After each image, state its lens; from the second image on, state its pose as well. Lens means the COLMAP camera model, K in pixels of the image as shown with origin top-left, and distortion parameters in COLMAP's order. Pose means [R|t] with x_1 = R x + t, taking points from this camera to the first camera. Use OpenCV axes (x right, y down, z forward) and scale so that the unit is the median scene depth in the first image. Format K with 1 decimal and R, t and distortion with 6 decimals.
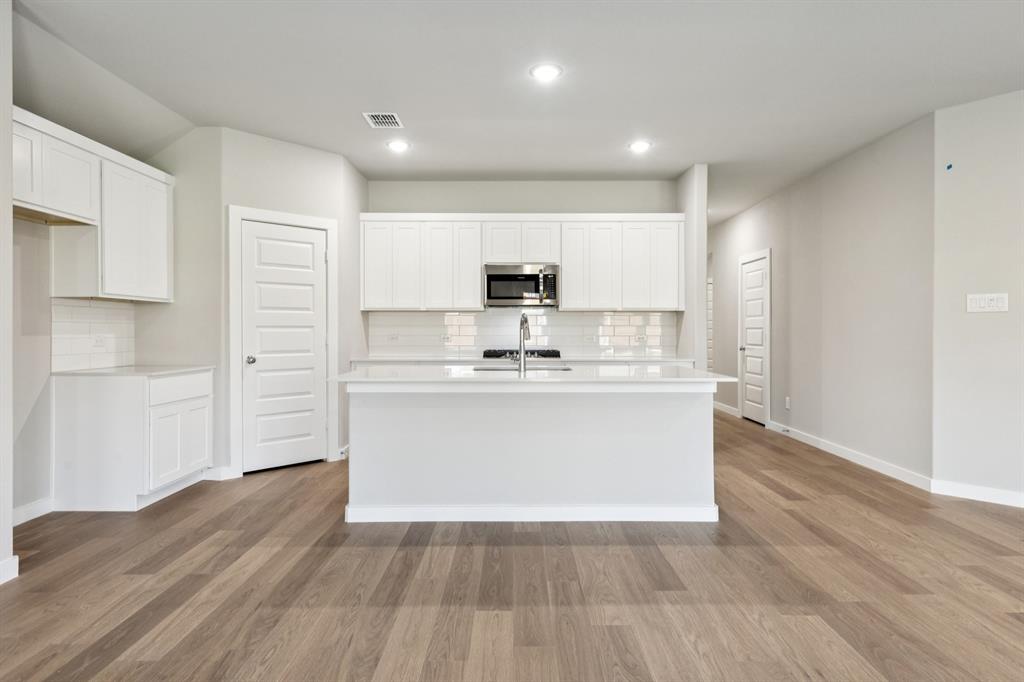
lens RADIAL K [[571.7, 0, 517.2], [0, 571.7, 332.4], [0, 0, 1]] dist [0.005073, 0.000086]
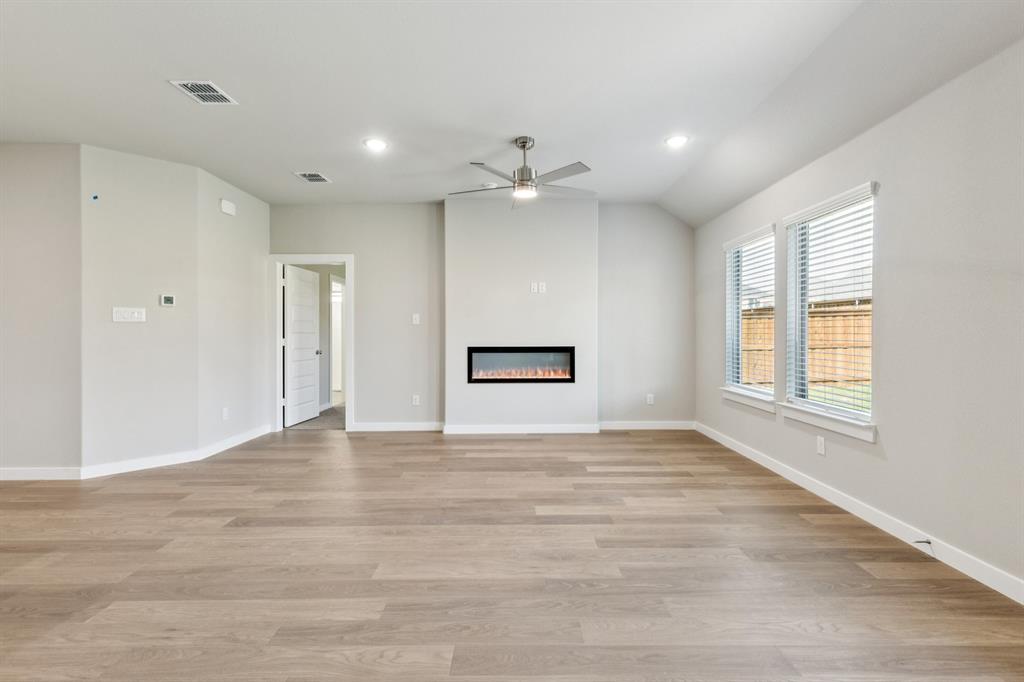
lens RADIAL K [[461.6, 0, 512.0], [0, 461.6, 341.0], [0, 0, 1]] dist [0.009484, -0.000126]
pose [[0.008627, -0.014767, 0.999854, -0.210406], [0.008672, 0.999854, 0.014692, -0.001495], [-0.999925, 0.008544, 0.008754, 0.150865]]
